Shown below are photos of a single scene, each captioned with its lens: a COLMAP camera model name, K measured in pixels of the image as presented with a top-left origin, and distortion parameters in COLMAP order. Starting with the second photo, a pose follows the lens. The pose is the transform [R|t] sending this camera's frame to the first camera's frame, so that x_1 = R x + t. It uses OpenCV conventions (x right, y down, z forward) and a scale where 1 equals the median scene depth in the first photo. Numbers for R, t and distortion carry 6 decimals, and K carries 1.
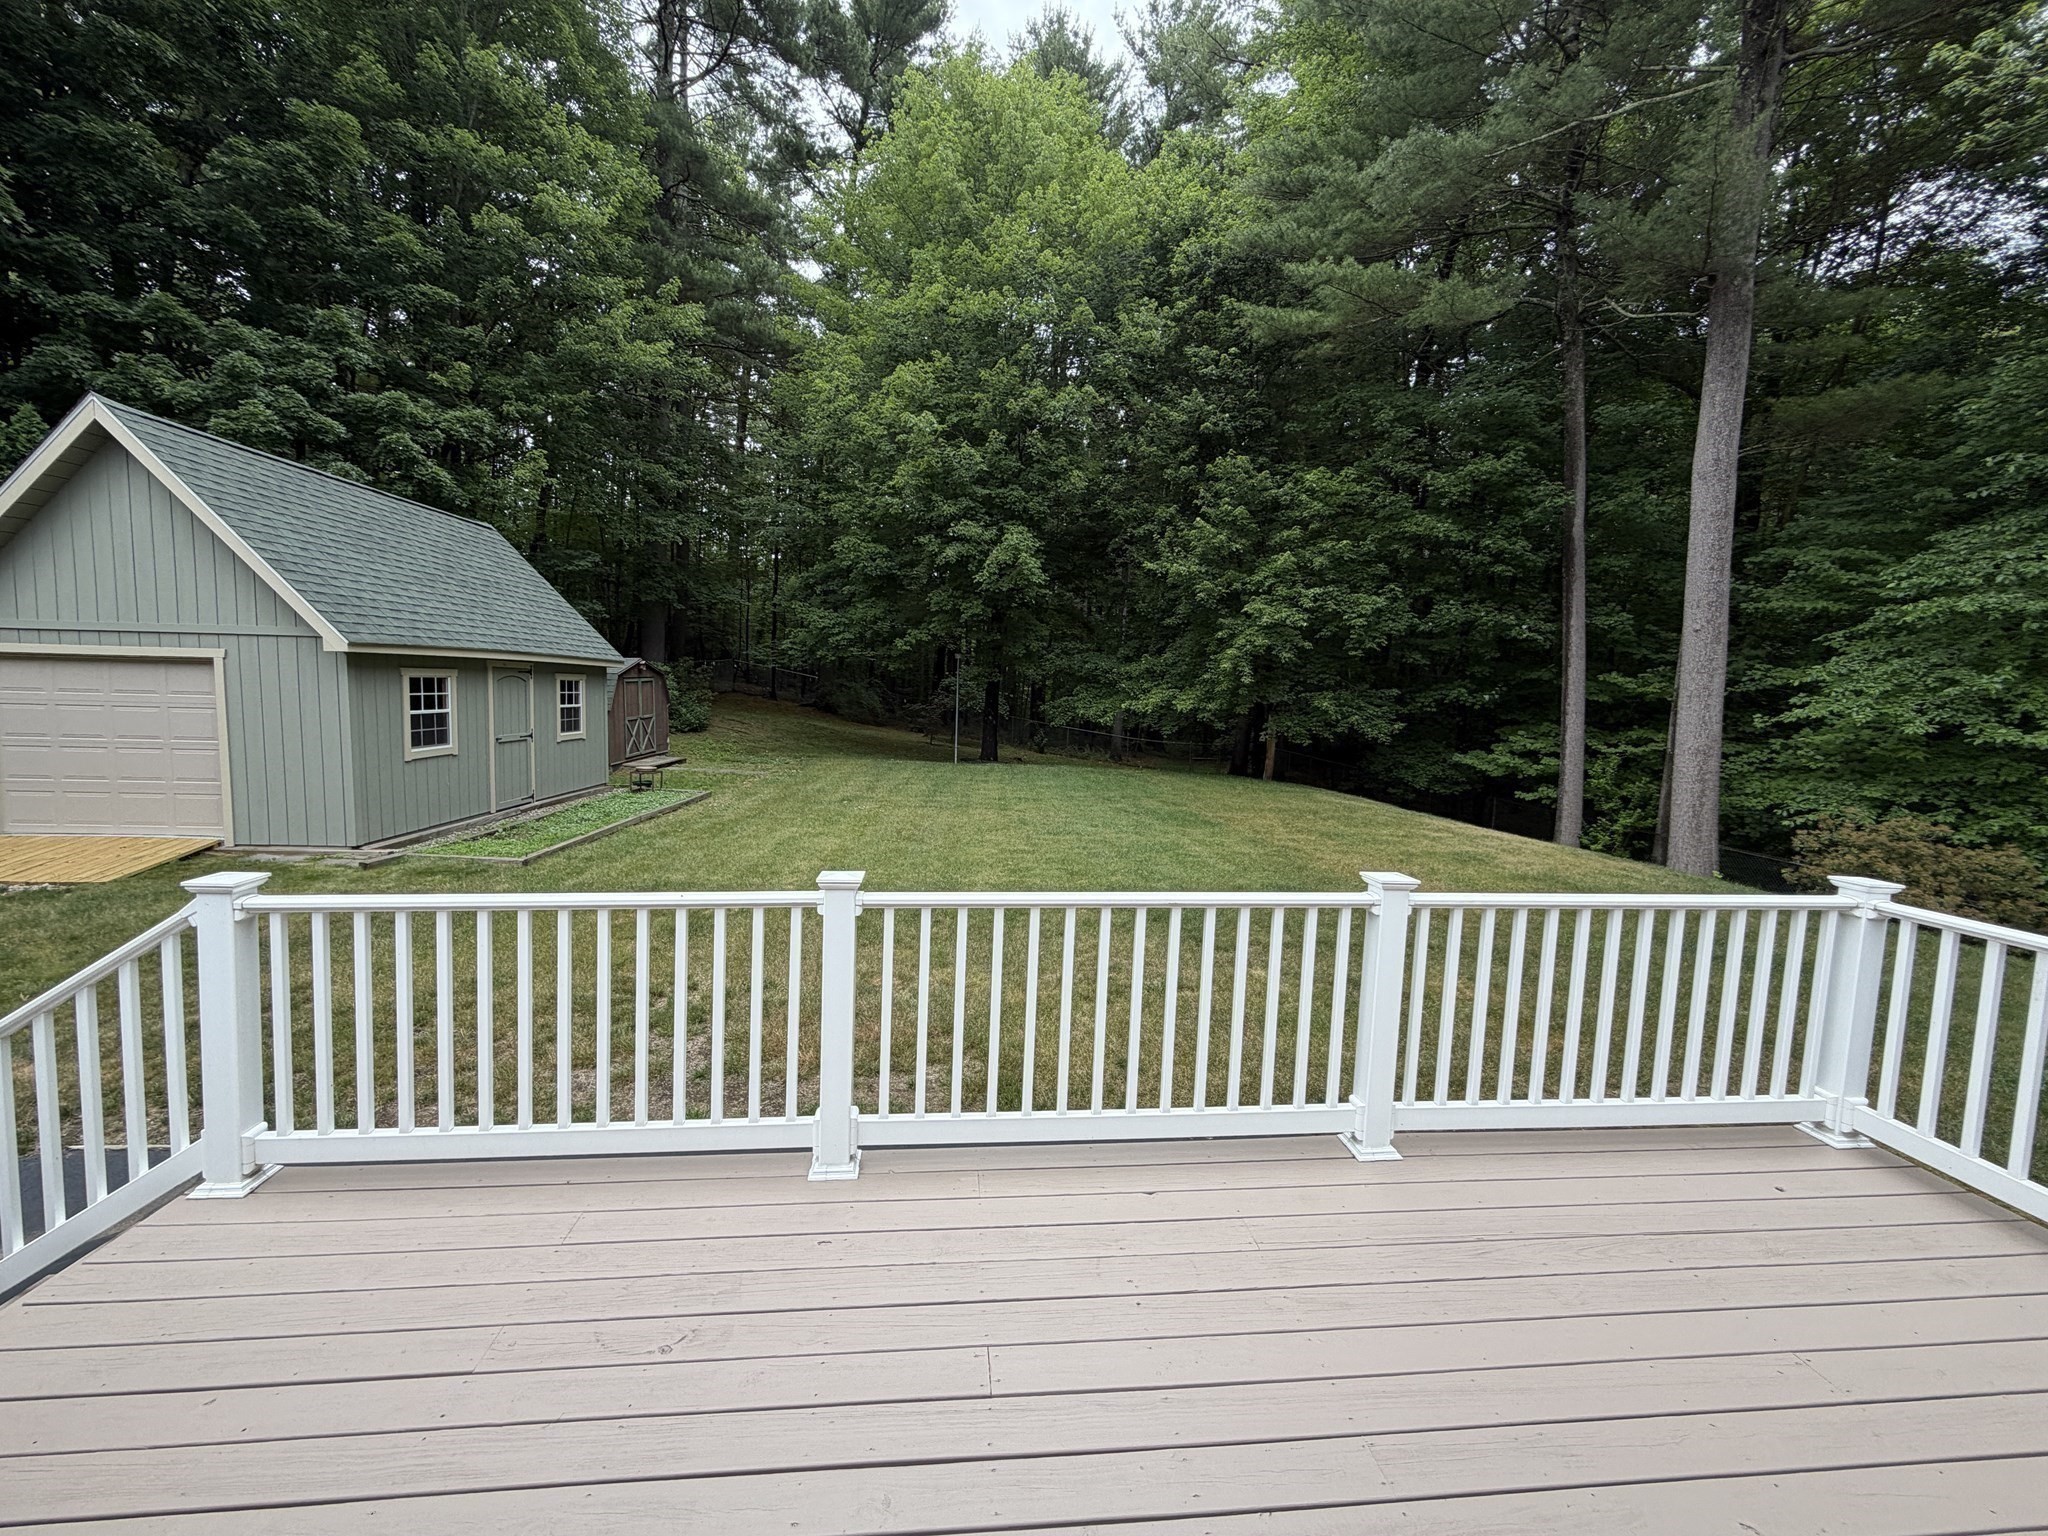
lens RADIAL K [[818.2, 0, 1024.3], [0, 818.2, 773.4], [0, 0, 1]] dist [-0.000733, 0.000560]
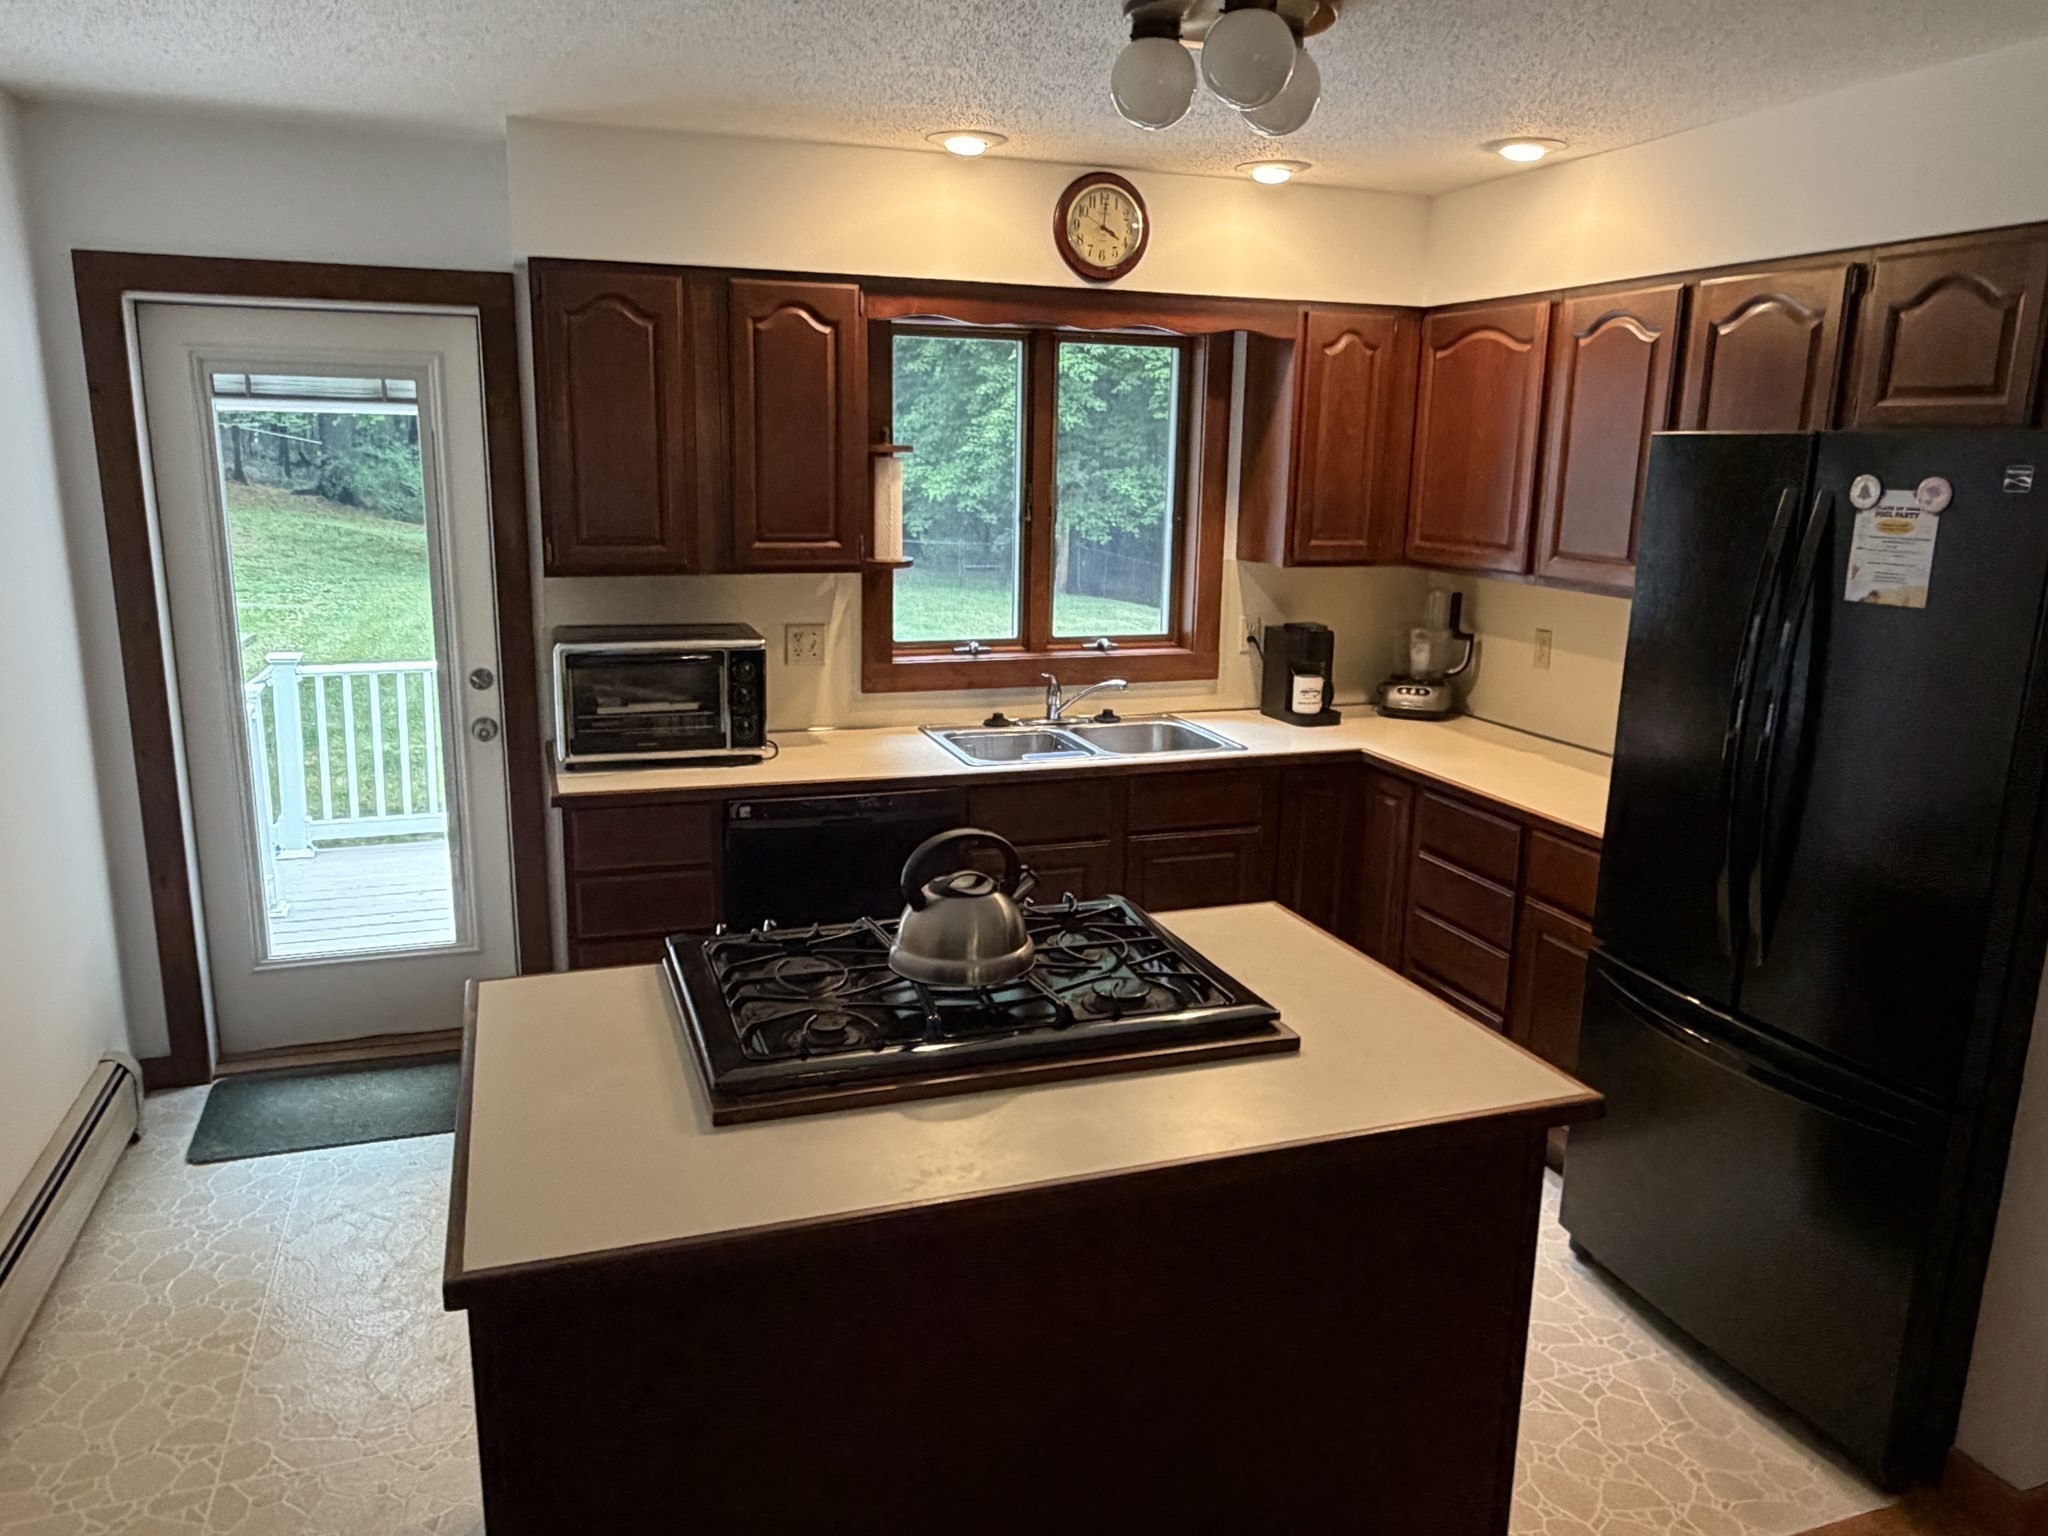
lens RADIAL K [[1431.1, 0, 1018.3], [0, 1431.1, 773.4], [0, 0, 1]] dist [-0.007796, -0.001173]
pose [[0.971824, -0.059138, 0.228167, -0.037980], [0.030889, 0.991619, 0.125450, 0.007760], [-0.233673, -0.114867, 0.965506, -0.263320]]
